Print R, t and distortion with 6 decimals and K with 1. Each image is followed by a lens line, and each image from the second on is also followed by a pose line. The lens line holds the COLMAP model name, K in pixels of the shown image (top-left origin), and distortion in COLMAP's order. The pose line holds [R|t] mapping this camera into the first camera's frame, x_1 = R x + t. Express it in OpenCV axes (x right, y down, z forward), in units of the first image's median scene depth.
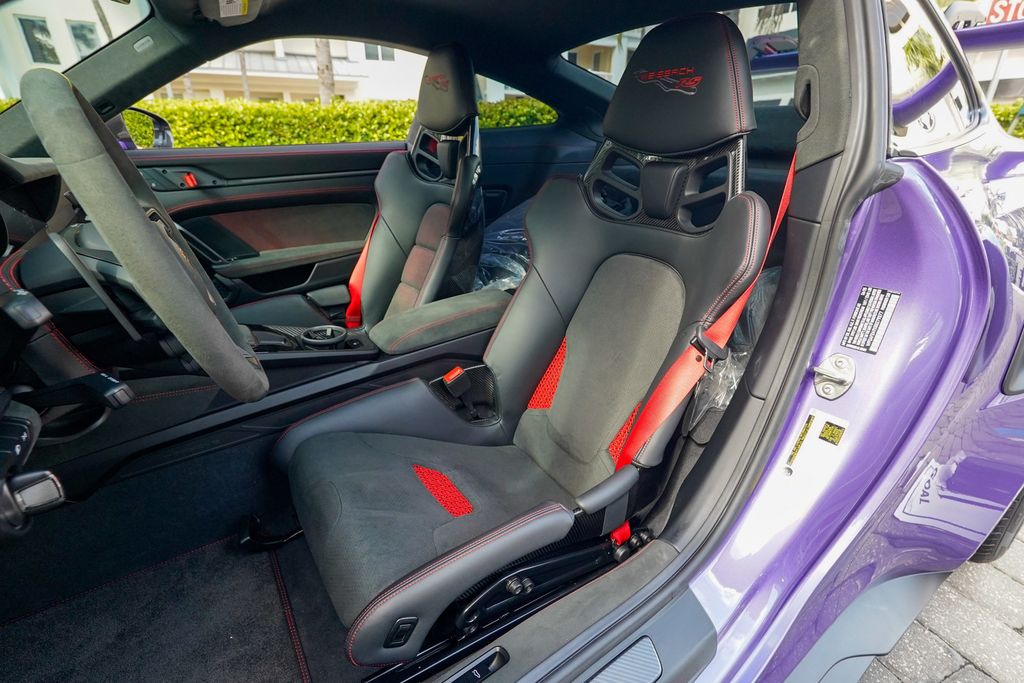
lens RADIAL K [[470.9, 0, 506.3], [0, 470.9, 345.8], [0, 0, 1]] dist [-0.016139, 0.007878]
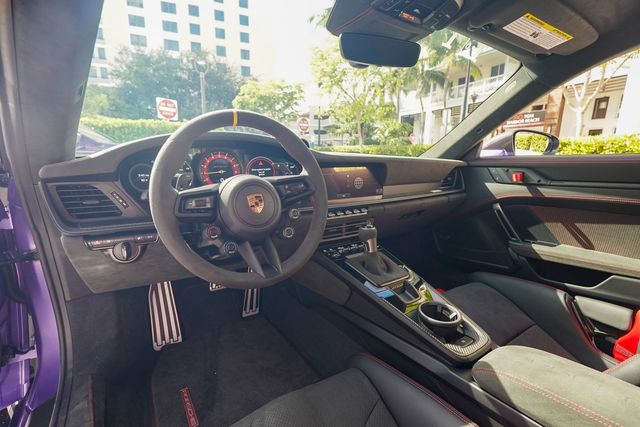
lens RADIAL K [[294.3, 0, 317.5], [0, 294.3, 216.3], [0, 0, 1]] dist [-0.016139, 0.007878]
pose [[-0.024142, 0.192948, -0.980912, 0.180080], [-0.410667, 0.892675, 0.185698, -0.180680], [0.911466, 0.407311, 0.057687, 0.489170]]
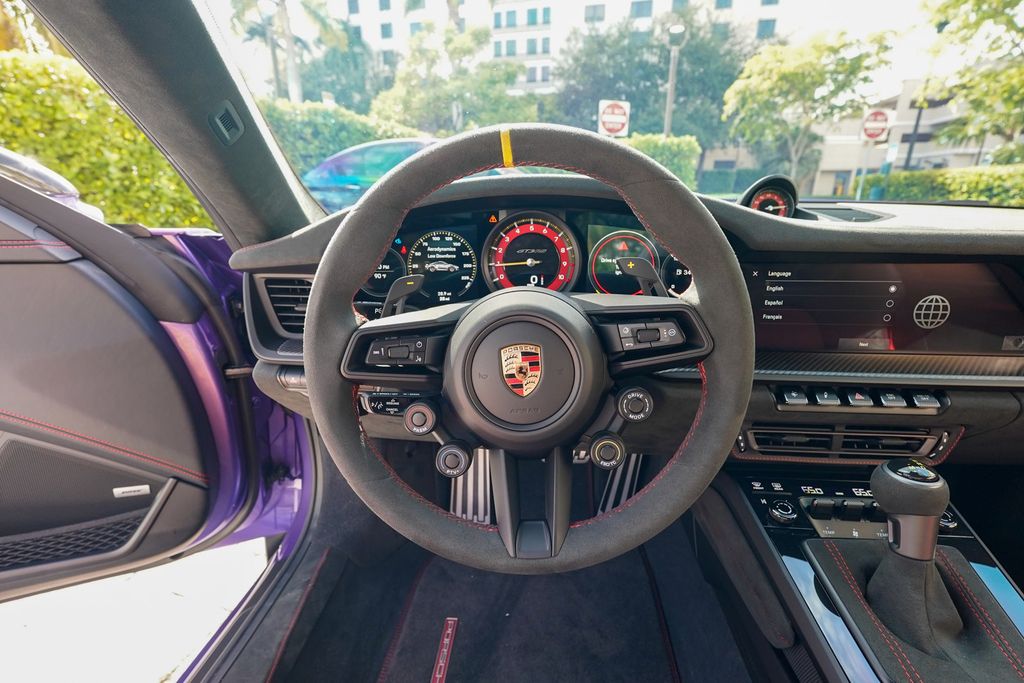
lens RADIAL K [[470.9, 0, 505.8], [0, 470.9, 345.5], [0, 0, 1]] dist [-0.016139, 0.007878]
pose [[-0.643456, 0.234095, -0.728810, -0.061607], [-0.308953, 0.791680, 0.527059, -0.236985], [0.700366, 0.564307, -0.437087, 0.532300]]
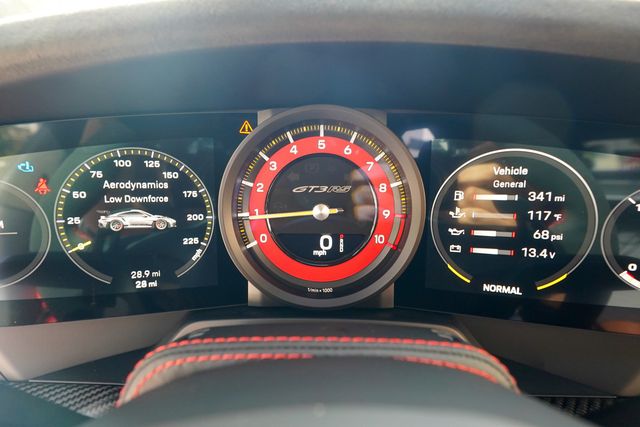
lens RADIAL K [[294.3, 0, 318.5], [0, 294.3, 217.1], [0, 0, 1]] dist [-0.016139, 0.007878]
pose [[-0.587414, 0.170537, -0.791114, -0.312746], [-0.336784, 0.837366, 0.430575, -0.127442], [0.735881, 0.519360, -0.434446, 0.368303]]
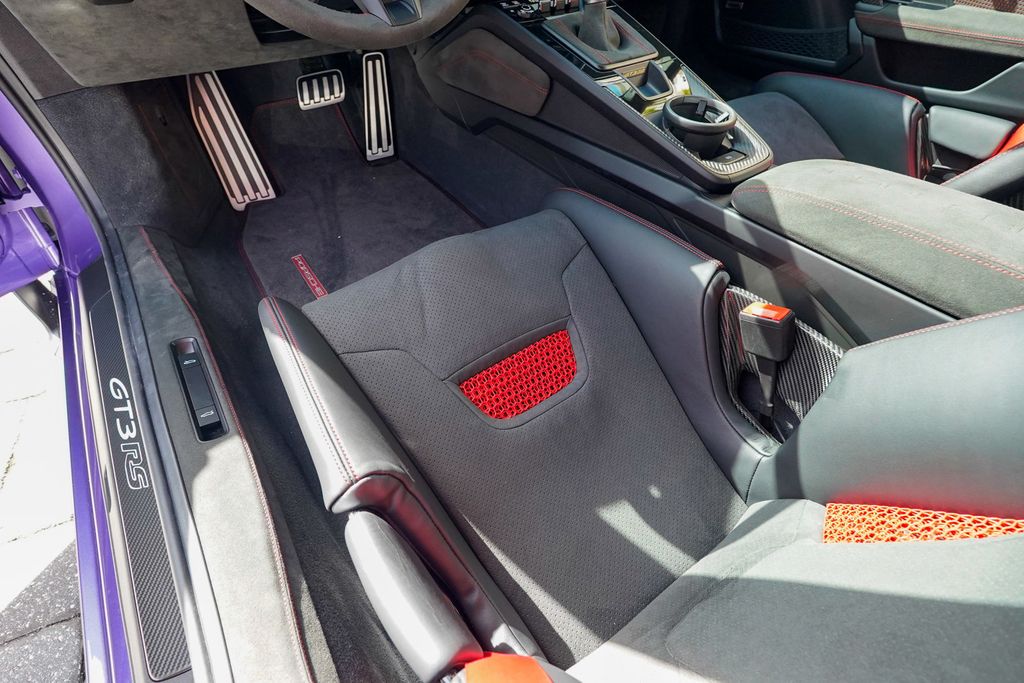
lens RADIAL K [[470.9, 0, 508.4], [0, 470.9, 346.0], [0, 0, 1]] dist [-0.016139, 0.007878]
pose [[0.008471, 0.730716, -0.682629, 0.206028], [-0.419181, 0.622373, 0.661013, -0.106632], [0.907863, 0.280546, 0.311574, 0.521387]]
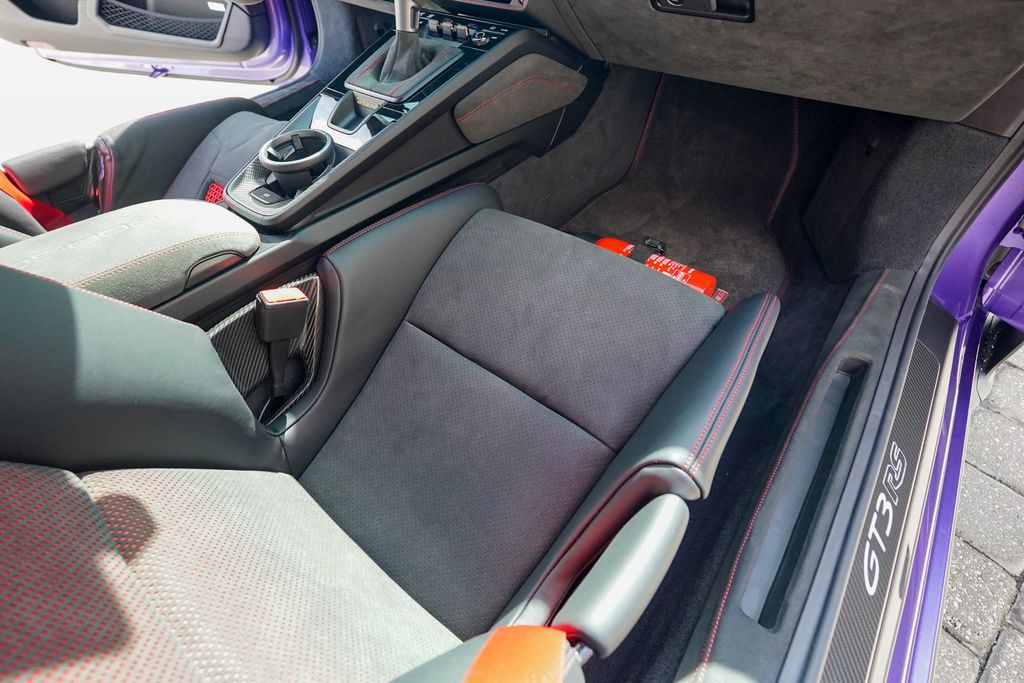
lens RADIAL K [[470.9, 0, 514.5], [0, 470.9, 341.0], [0, 0, 1]] dist [-0.016139, 0.007878]
pose [[0.954666, -0.246372, 0.167075, -0.358829], [0.163100, 0.902426, 0.398781, 0.039805], [-0.249021, -0.353453, 0.901698, 0.134473]]
